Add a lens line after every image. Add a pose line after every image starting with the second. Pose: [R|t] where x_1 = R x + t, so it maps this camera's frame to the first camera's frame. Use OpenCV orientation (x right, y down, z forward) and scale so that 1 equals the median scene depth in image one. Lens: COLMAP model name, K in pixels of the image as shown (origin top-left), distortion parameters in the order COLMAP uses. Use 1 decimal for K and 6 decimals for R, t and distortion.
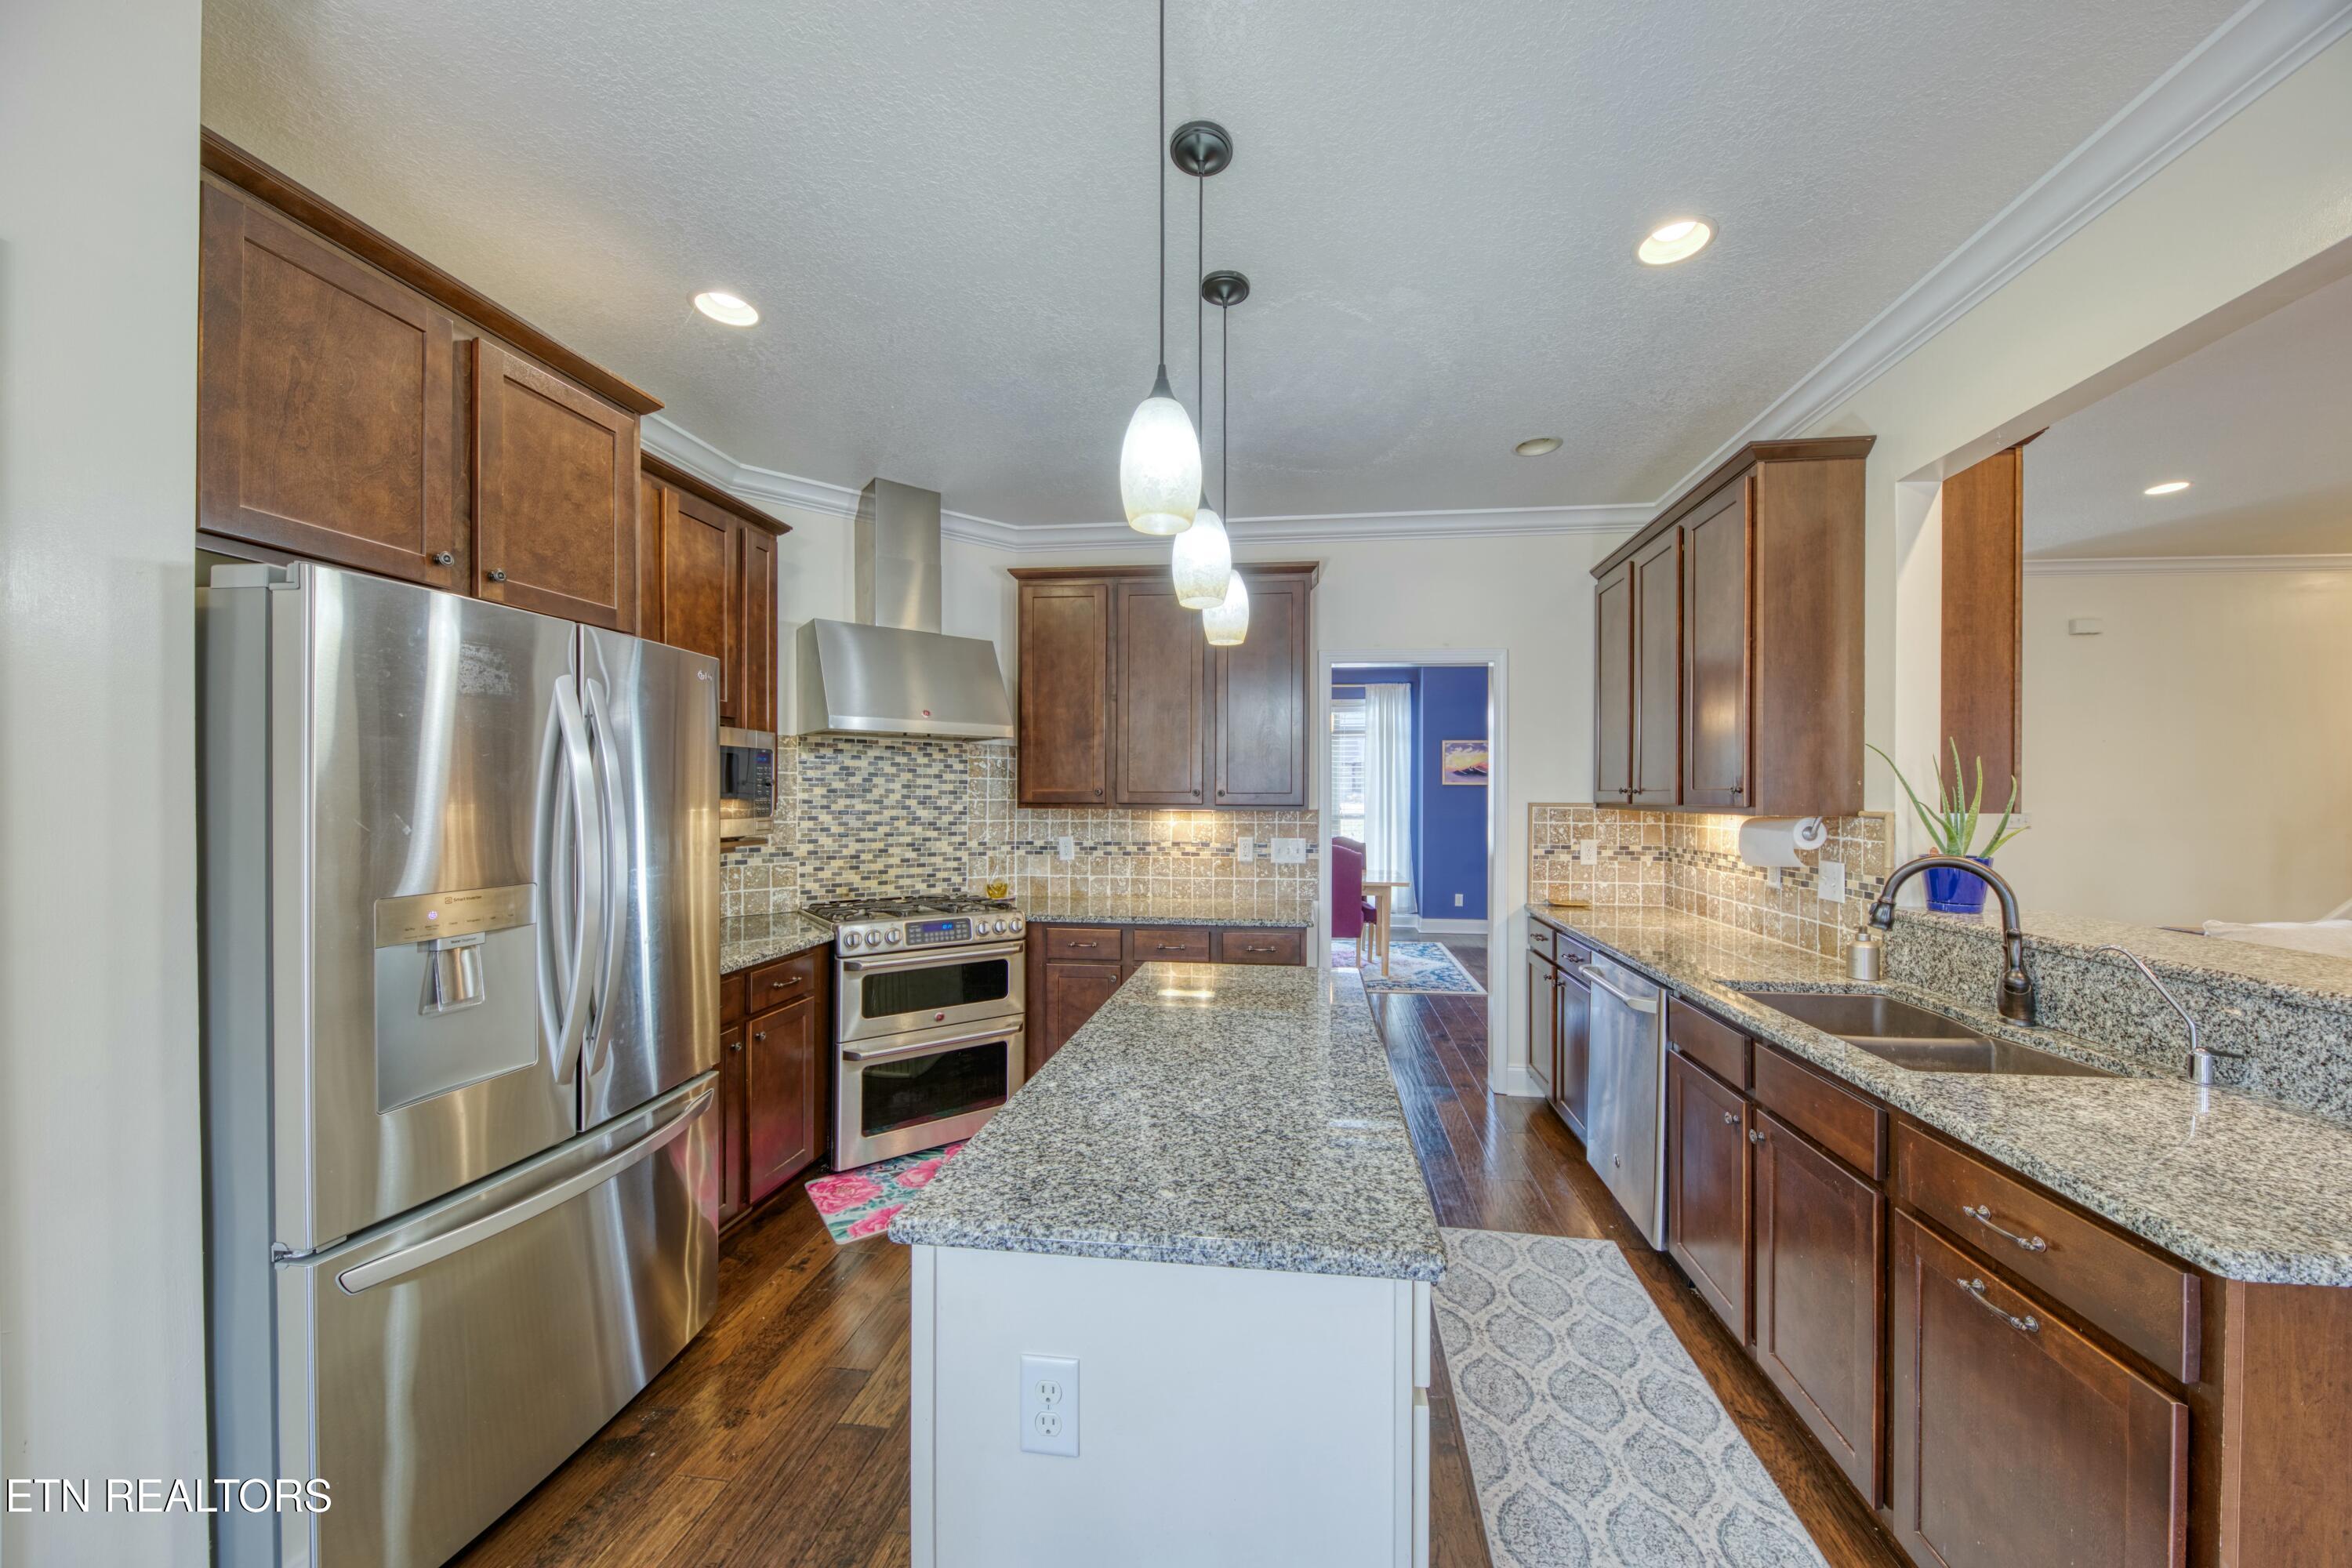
lens RADIAL K [[788.7, 0, 1206.6], [0, 788.7, 803.3], [0, 0, 1]] dist [0.001786, -0.002220]
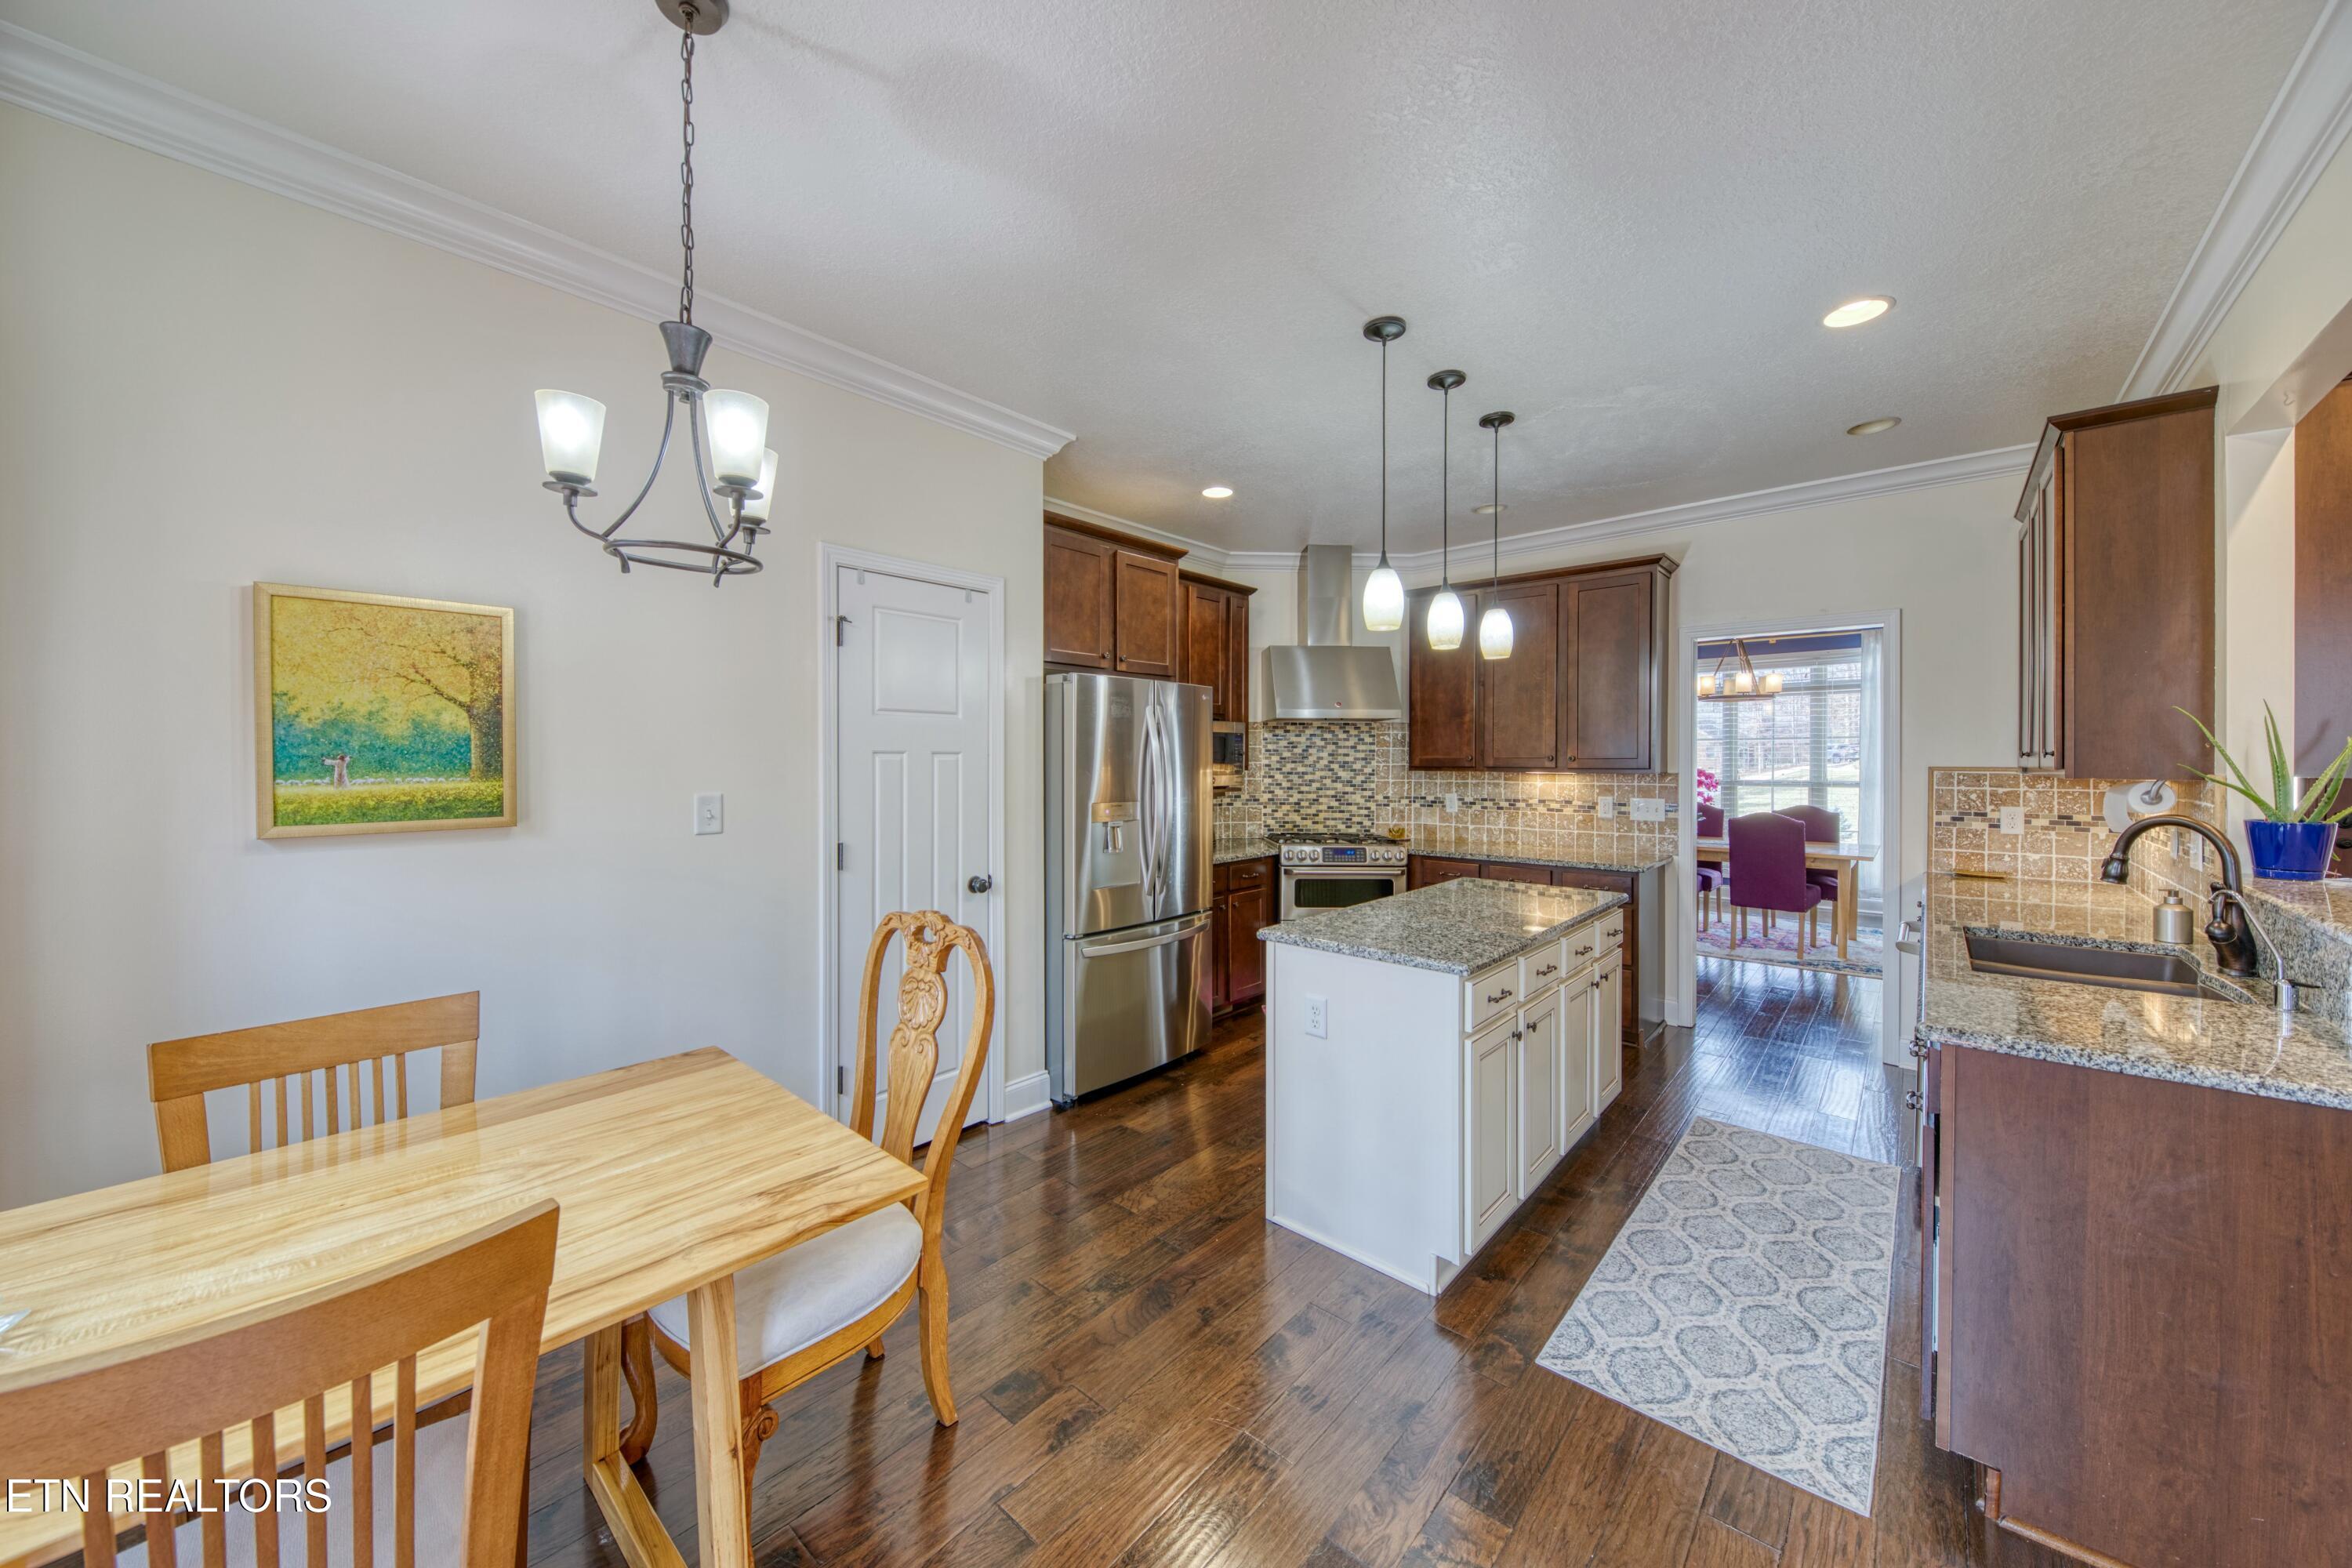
lens RADIAL K [[824.4, 0, 1185.1], [0, 824.4, 781.6], [0, 0, 1]] dist [0.001081, -0.000007]
pose [[0.818129, 0.011401, -0.574921, 0.273227], [-0.002730, 0.999869, 0.015942, 0.003885], [0.575028, -0.011473, 0.818053, -0.382503]]
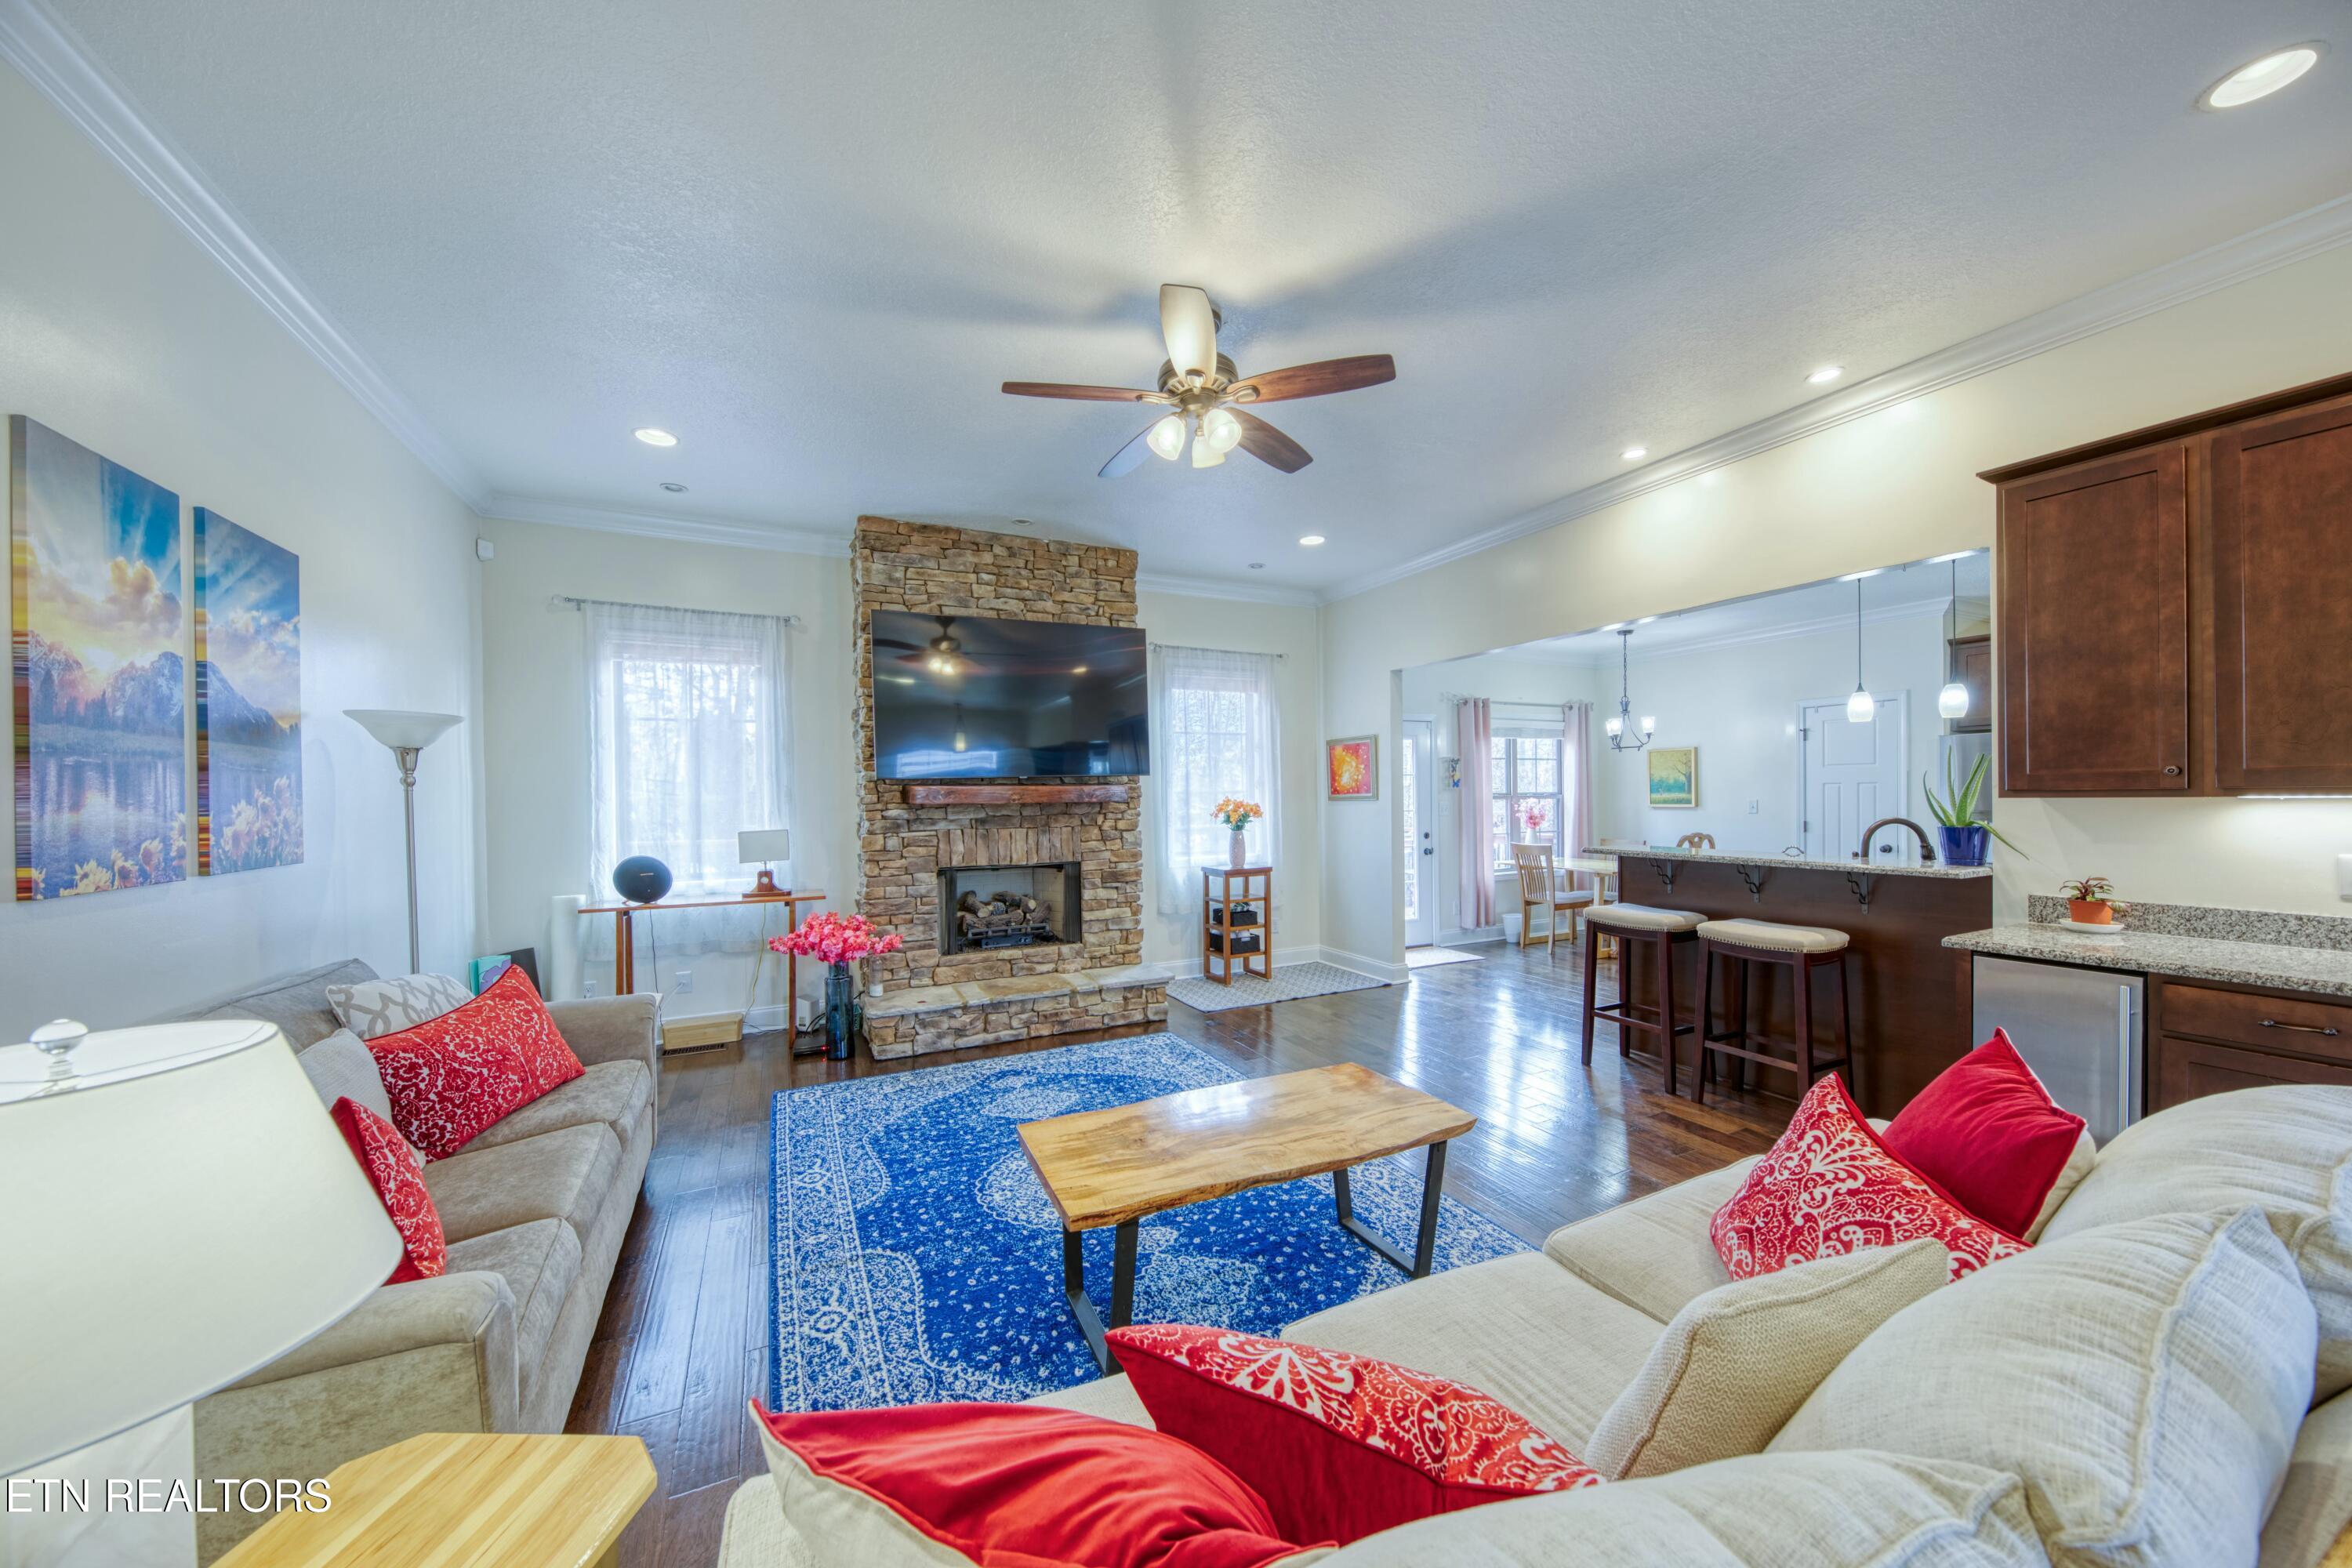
lens RADIAL K [[788.7, 0, 1206.6], [0, 788.7, 803.3], [0, 0, 1]] dist [0.001786, -0.002220]
pose [[-0.845155, 0.010259, -0.534423, 1.794031], [0.004382, 0.999915, 0.012264, 0.006781], [0.534503, 0.008023, -0.845128, 0.958276]]
